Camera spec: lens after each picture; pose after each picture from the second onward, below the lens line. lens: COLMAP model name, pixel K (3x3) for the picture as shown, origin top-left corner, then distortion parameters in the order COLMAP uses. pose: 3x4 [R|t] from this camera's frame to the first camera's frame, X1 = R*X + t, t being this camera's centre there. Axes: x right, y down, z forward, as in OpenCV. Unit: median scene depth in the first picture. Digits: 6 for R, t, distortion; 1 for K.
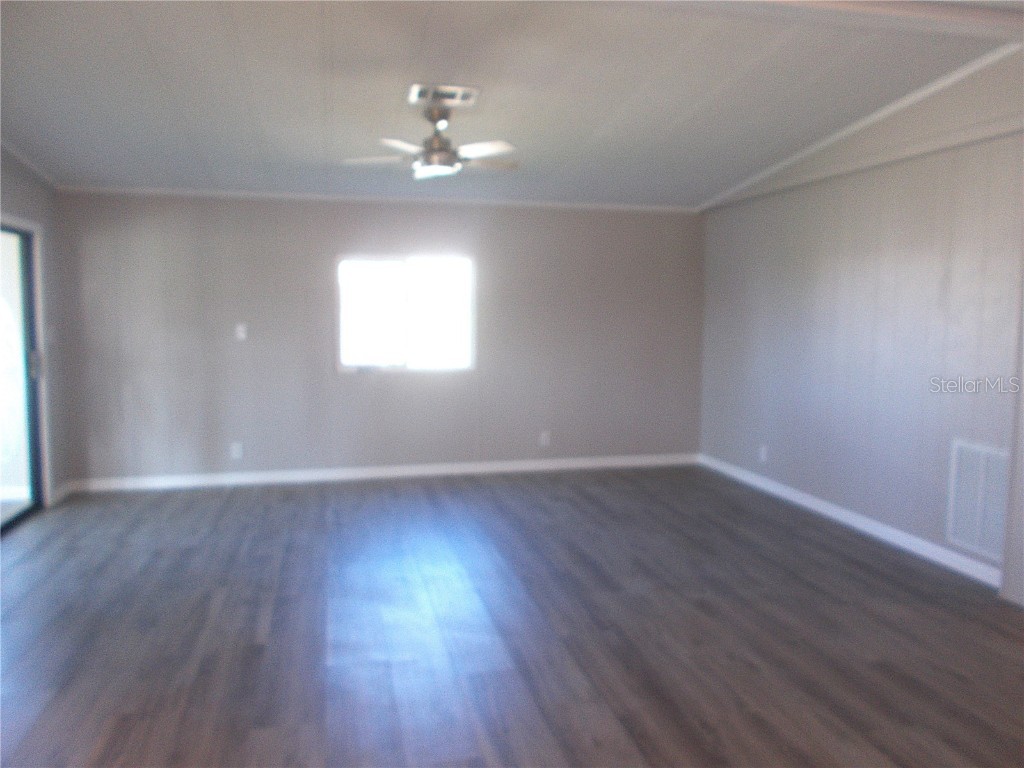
lens RADIAL K [[779.4, 0, 511.2], [0, 779.4, 386.3], [0, 0, 1]] dist [-0.000654, -0.012843]
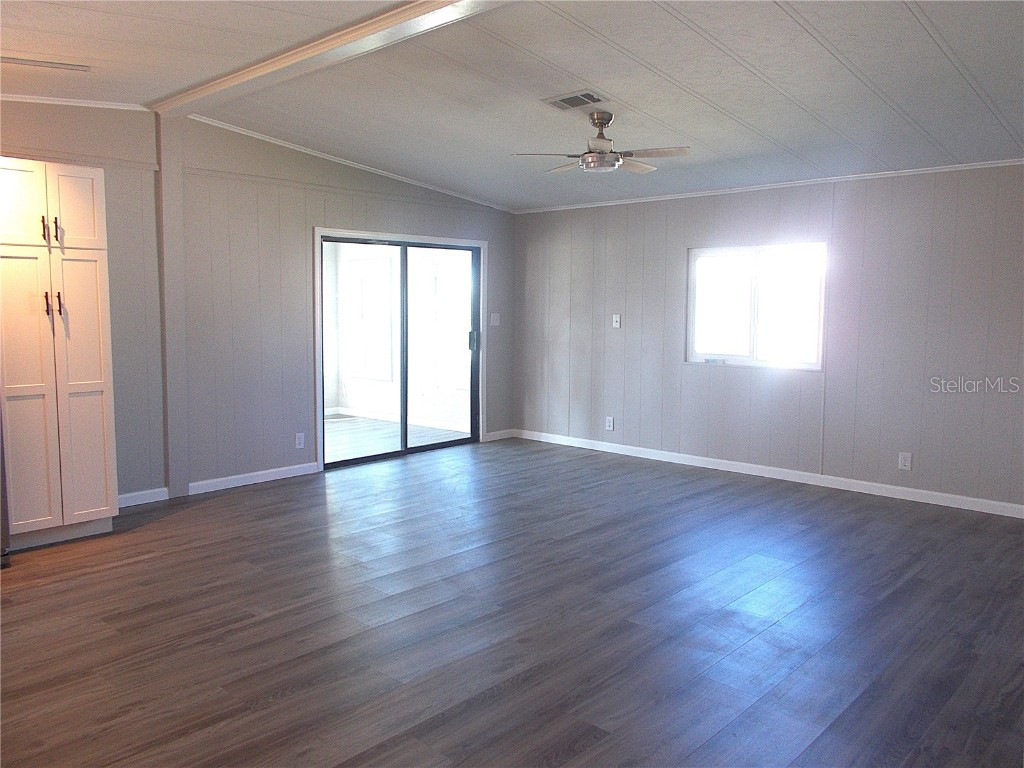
lens RADIAL K [[779.4, 0, 511.0], [0, 779.4, 382.1], [0, 0, 1]] dist [-0.000654, -0.012843]
pose [[0.553558, 0.081907, -0.828773, 0.537182], [-0.081726, 0.995691, 0.043817, -0.017986], [0.828791, 0.043477, 0.557867, 0.226787]]
